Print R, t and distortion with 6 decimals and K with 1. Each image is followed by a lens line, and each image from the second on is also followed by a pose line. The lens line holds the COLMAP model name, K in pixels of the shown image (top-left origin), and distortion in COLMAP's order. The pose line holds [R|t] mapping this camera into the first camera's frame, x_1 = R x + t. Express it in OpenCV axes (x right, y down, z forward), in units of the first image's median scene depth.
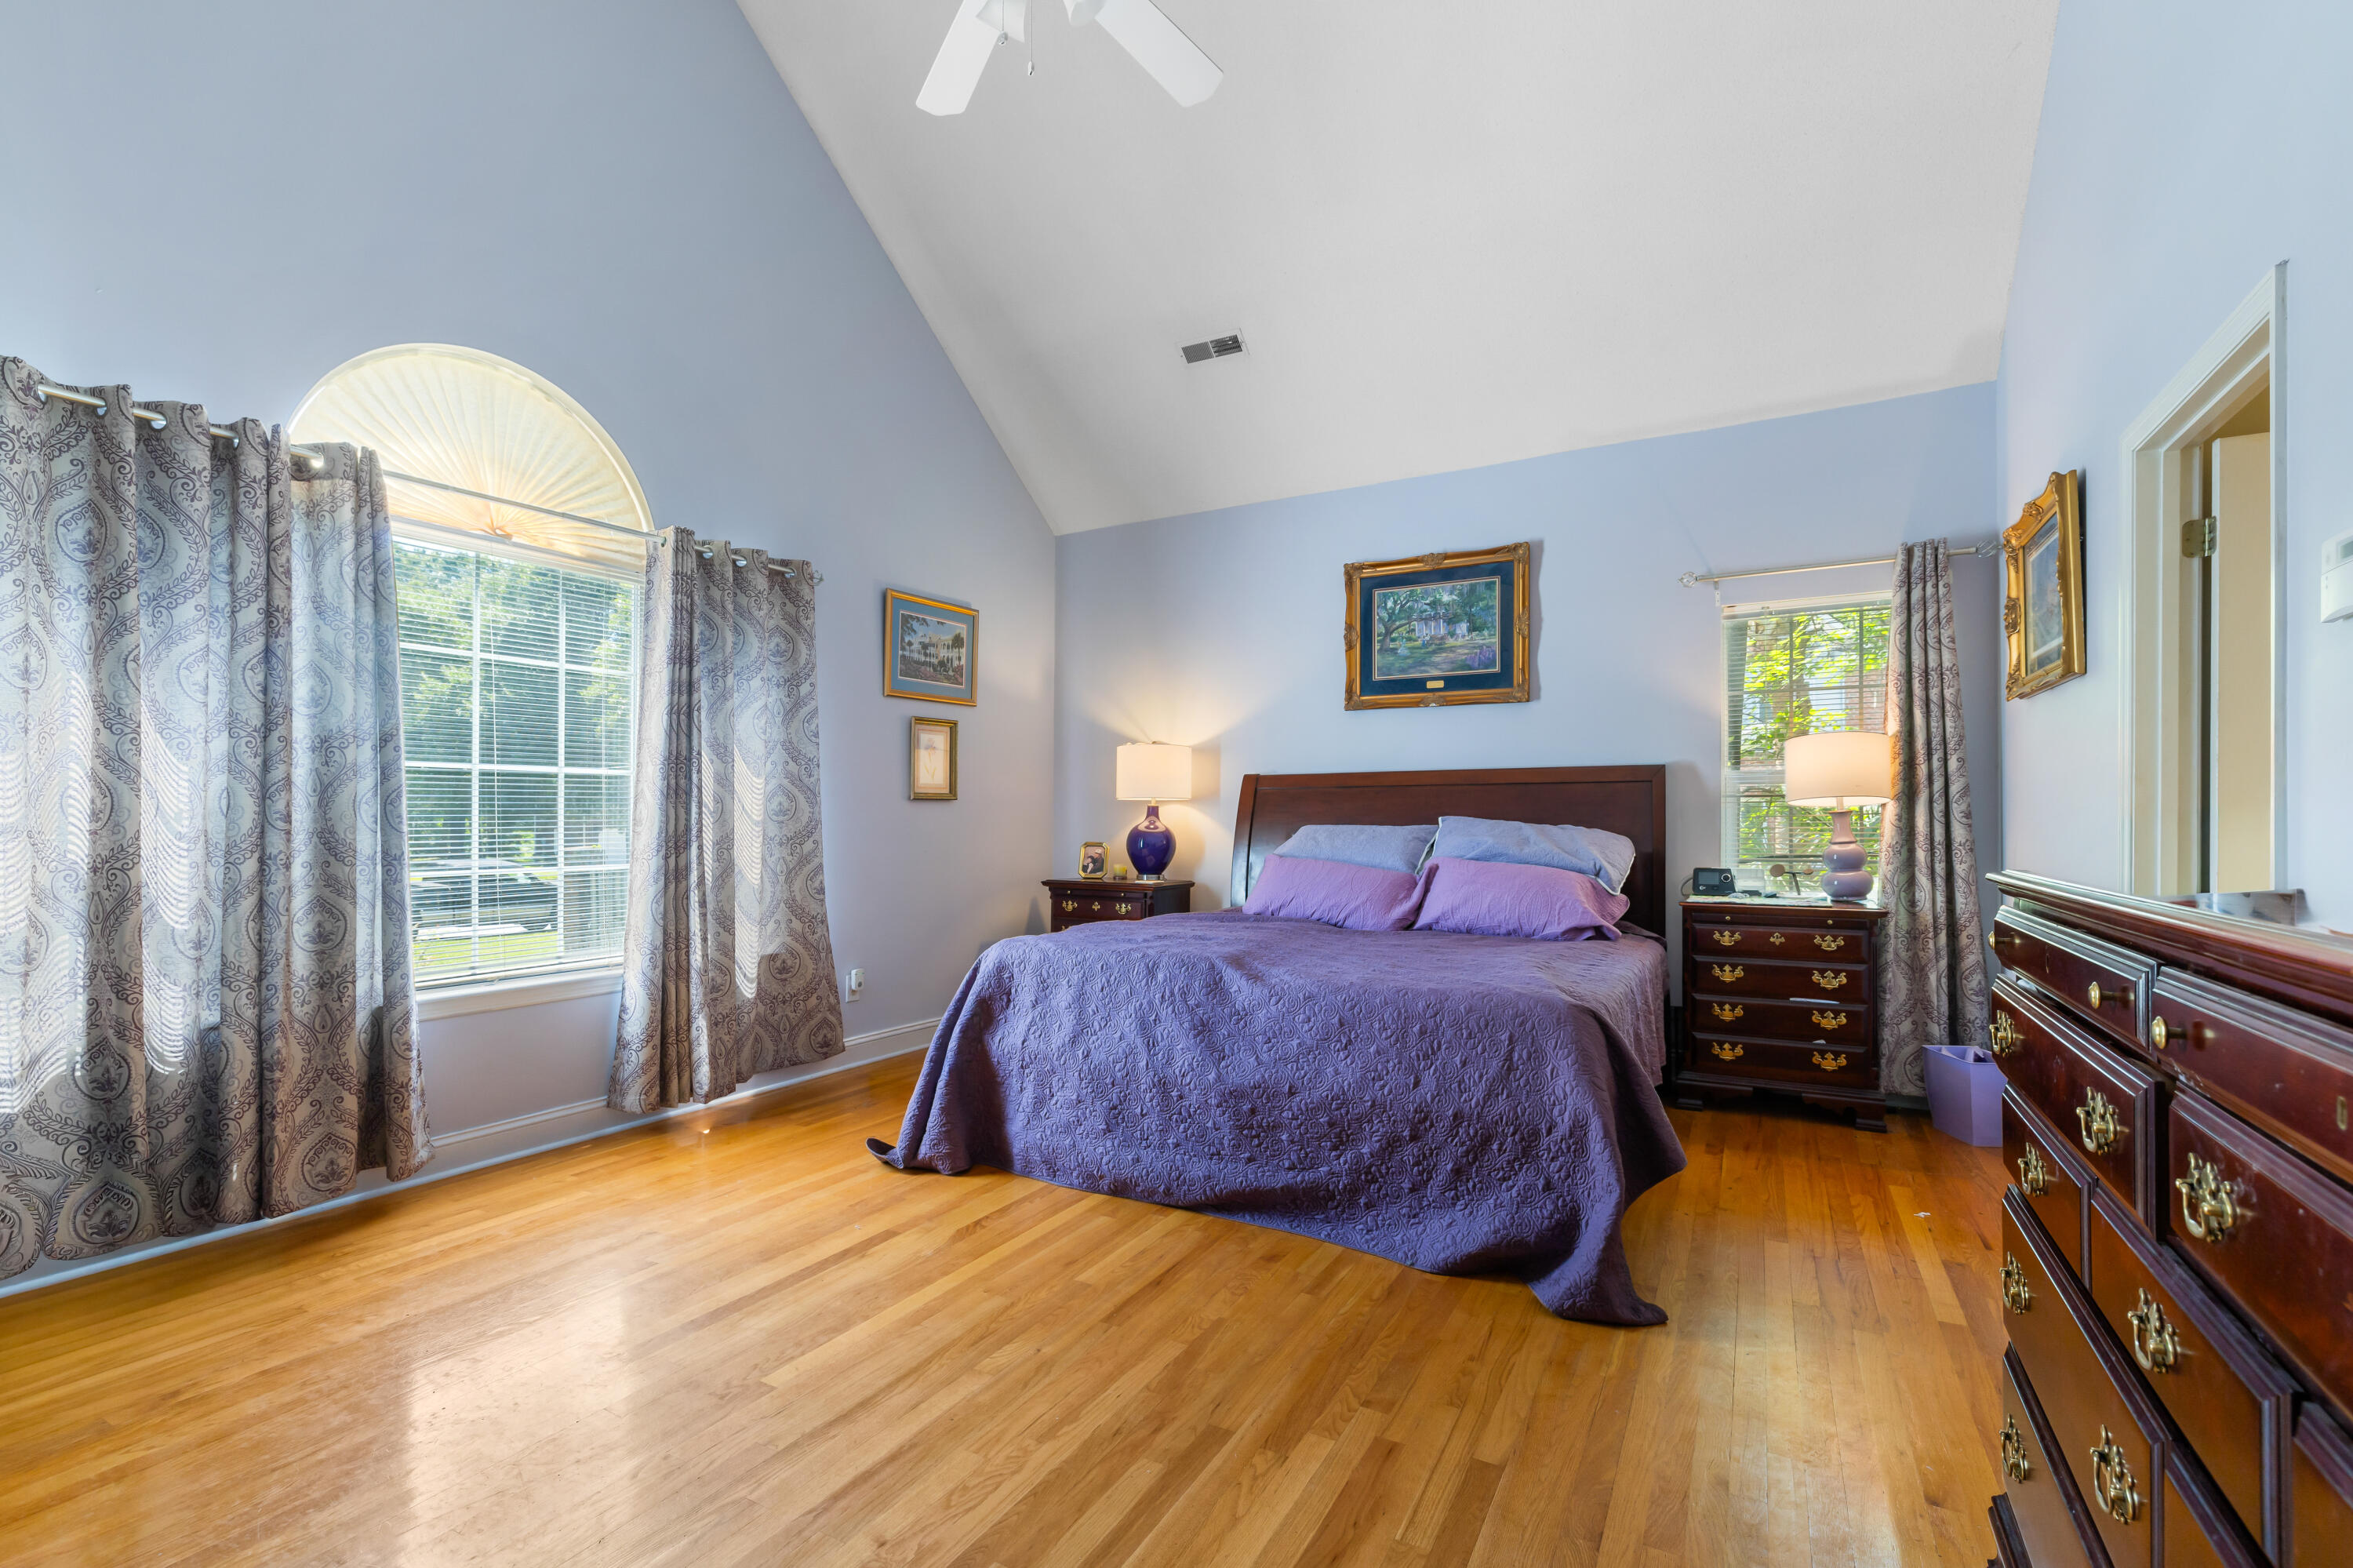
lens RADIAL K [[1051.3, 0, 1180.7], [0, 1051.3, 820.3], [0, 0, 1]] dist [-0.000660, 0.001589]
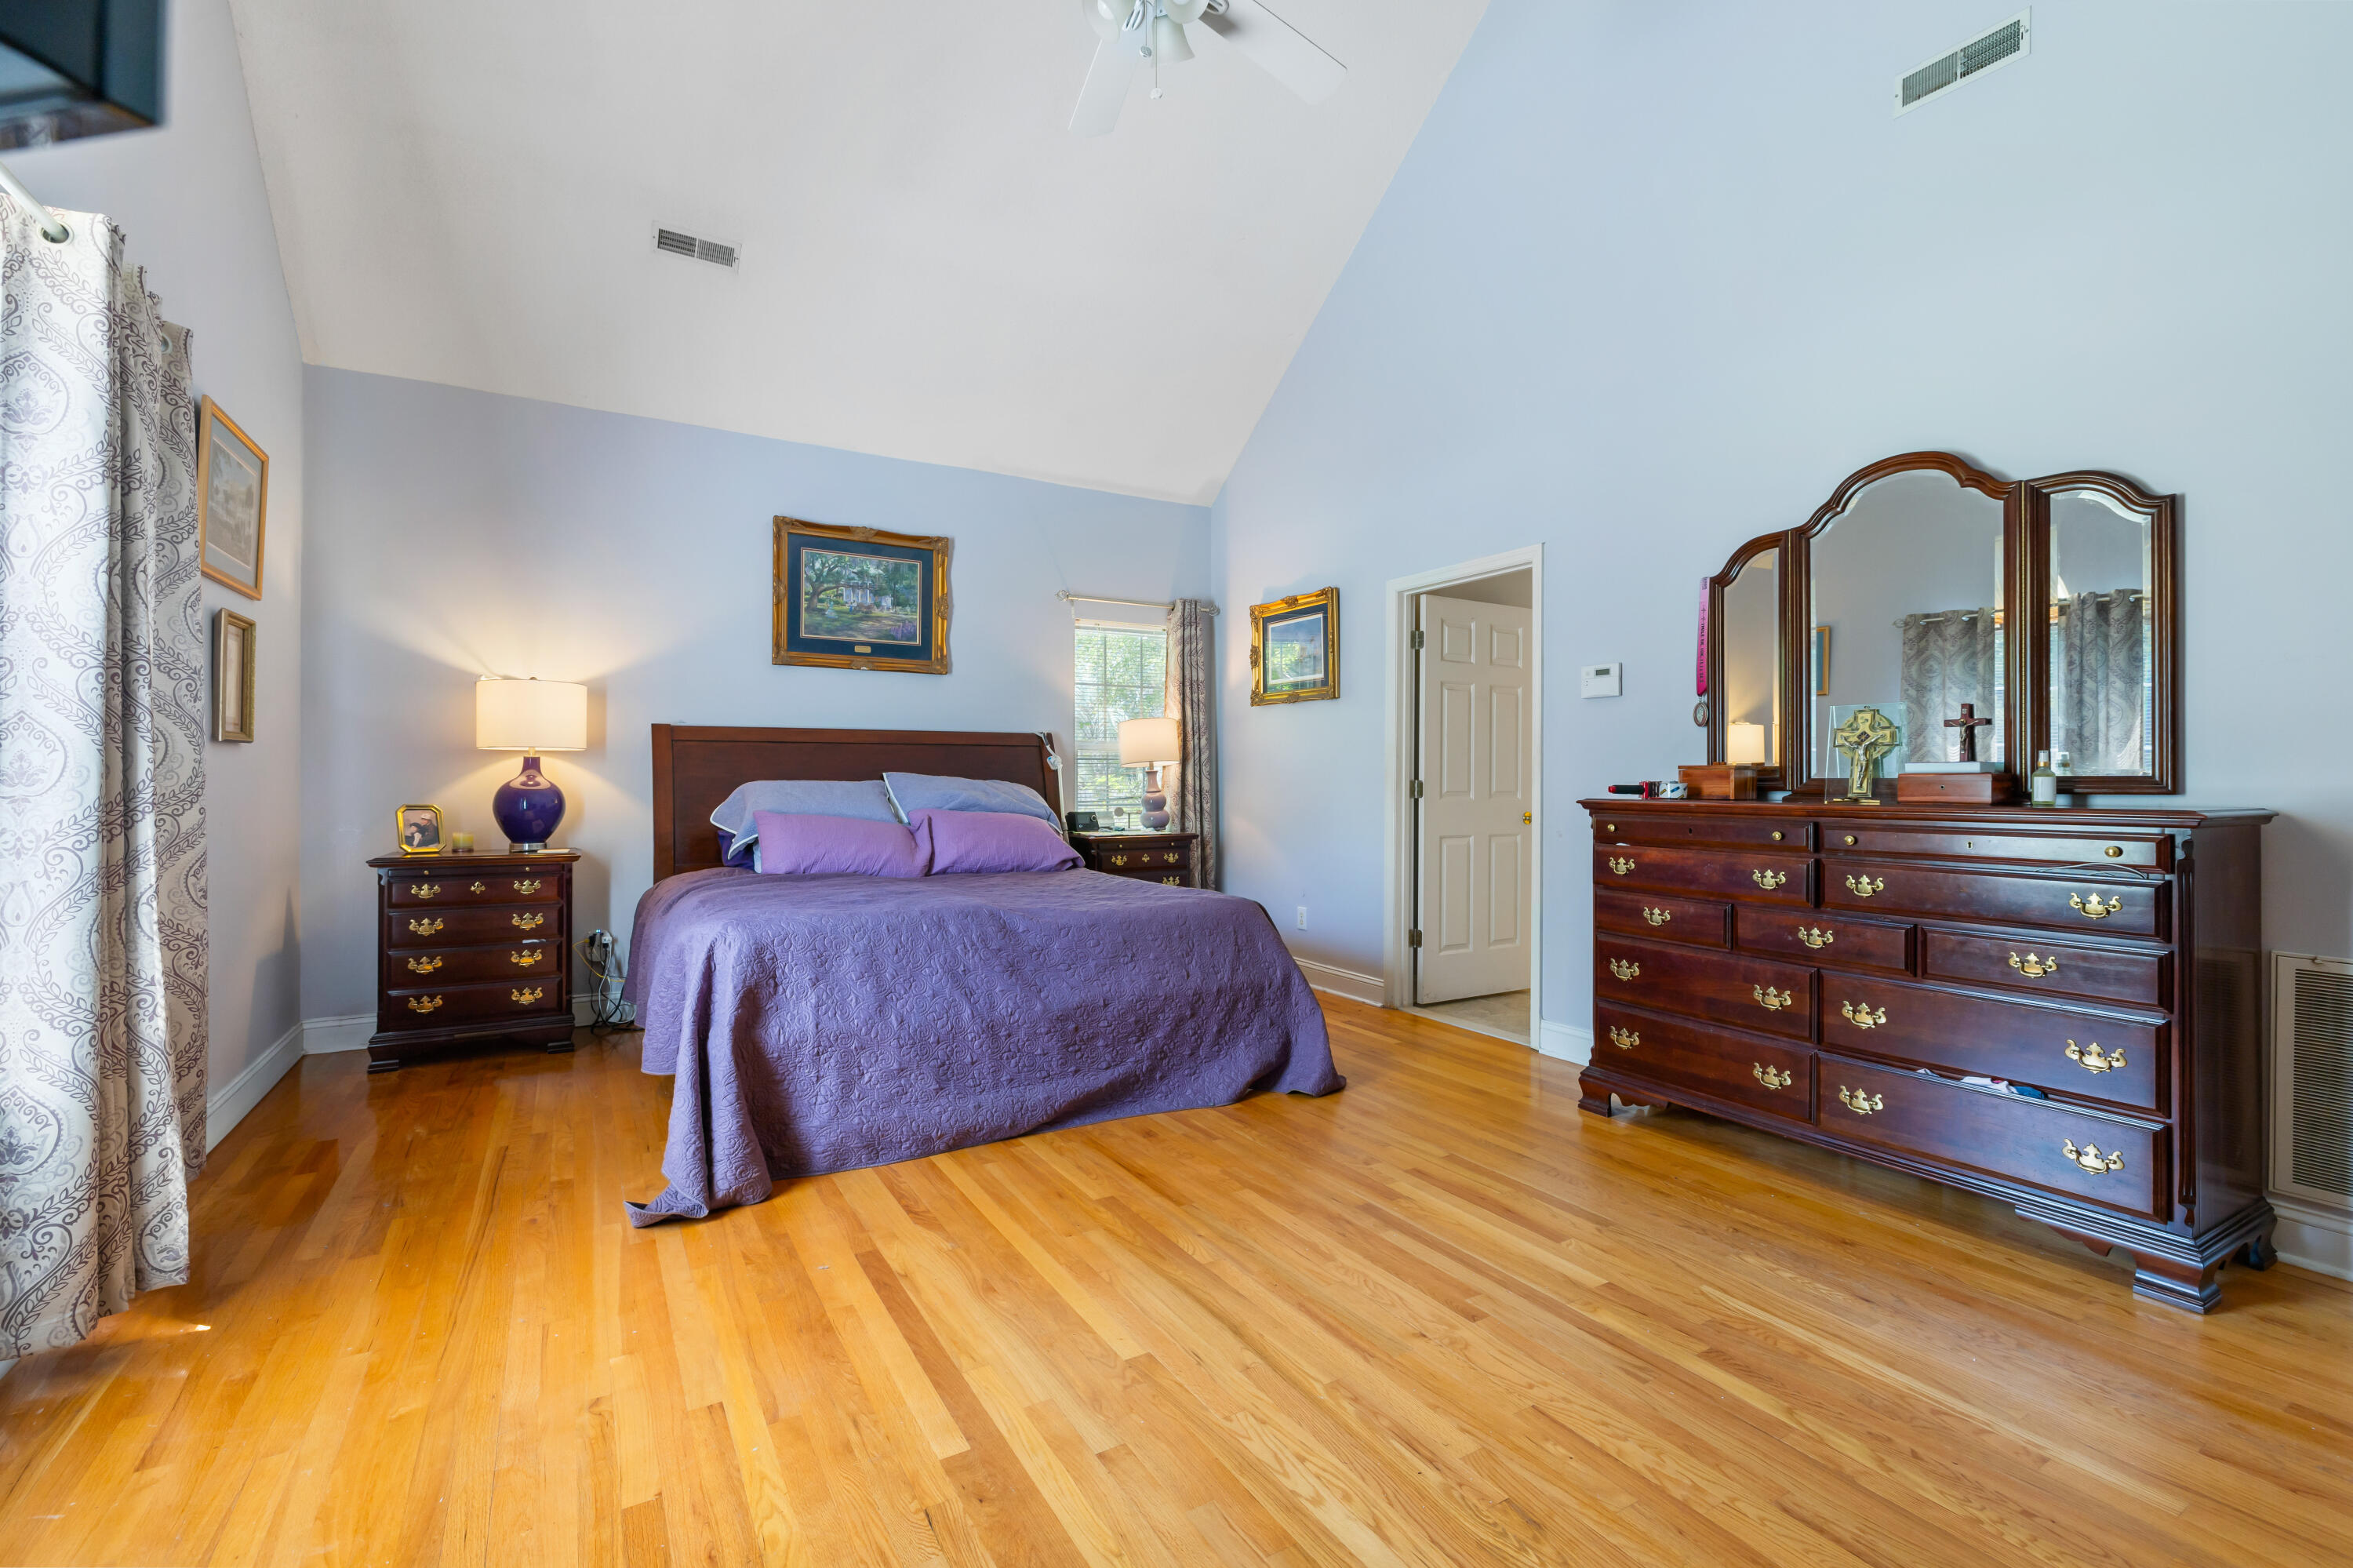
lens RADIAL K [[1009.3, 0, 1172.0], [0, 1009.3, 781.8], [0, 0, 1]] dist [-0.000142, 0.000144]
pose [[0.499377, -0.002963, 0.866380, -0.600971], [-0.002418, 0.999985, 0.004814, 0.000450], [-0.866382, -0.004499, 0.499362, 0.257901]]
